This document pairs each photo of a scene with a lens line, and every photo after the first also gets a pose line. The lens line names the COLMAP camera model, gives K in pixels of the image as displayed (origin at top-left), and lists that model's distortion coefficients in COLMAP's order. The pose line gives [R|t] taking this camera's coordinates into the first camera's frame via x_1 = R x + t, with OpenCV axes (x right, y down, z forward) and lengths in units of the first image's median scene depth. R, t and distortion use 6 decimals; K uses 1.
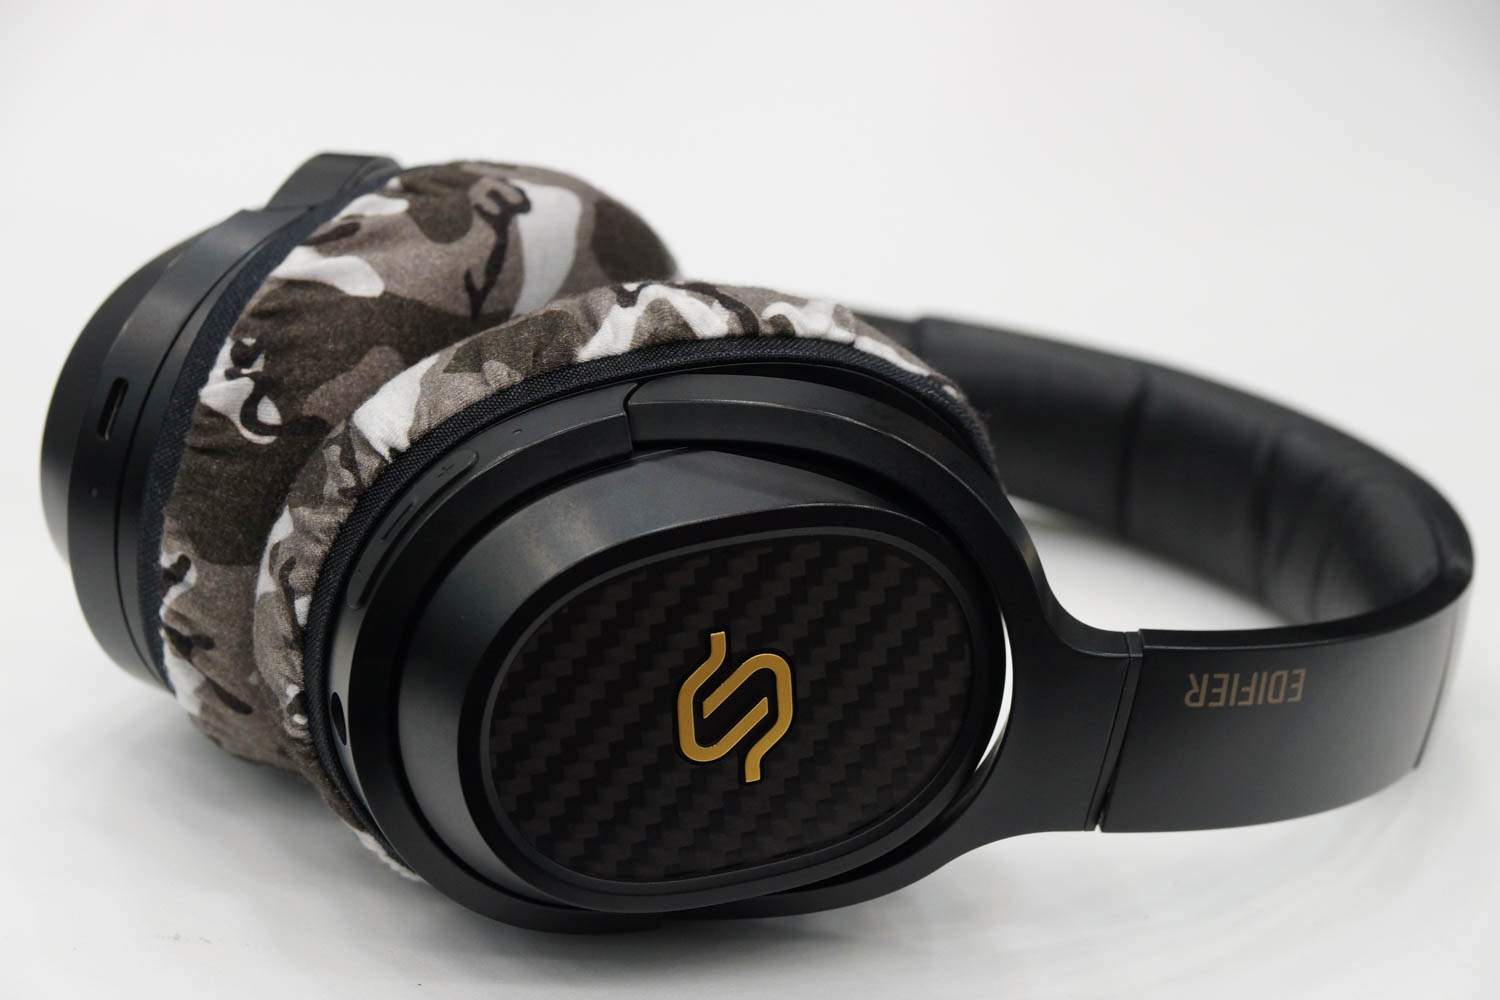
lens RADIAL K [[5035.8, 0, 750.0], [0, 5035.8, 500.0], [0, 0, 1]] dist [-0.009372, 0.529867]
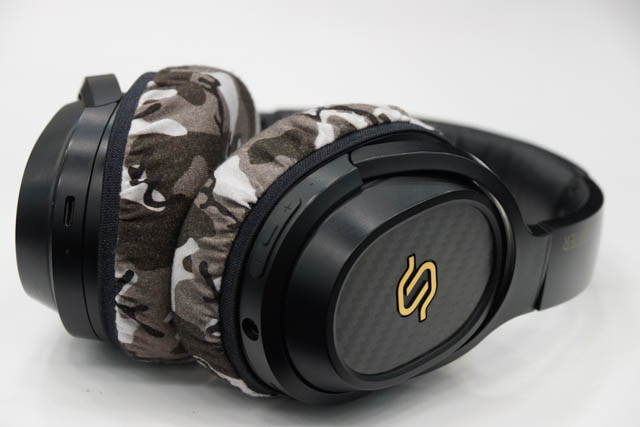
lens RADIAL K [[2148.6, 0, 320.0], [0, 2148.6, 213.5], [0, 0, 1]] dist [-0.009372, 0.529867]
pose [[0.902742, -0.181606, 0.389969, -0.395088], [0.165828, 0.983369, 0.074071, -0.067416], [-0.396935, -0.002199, 0.917844, 0.134988]]
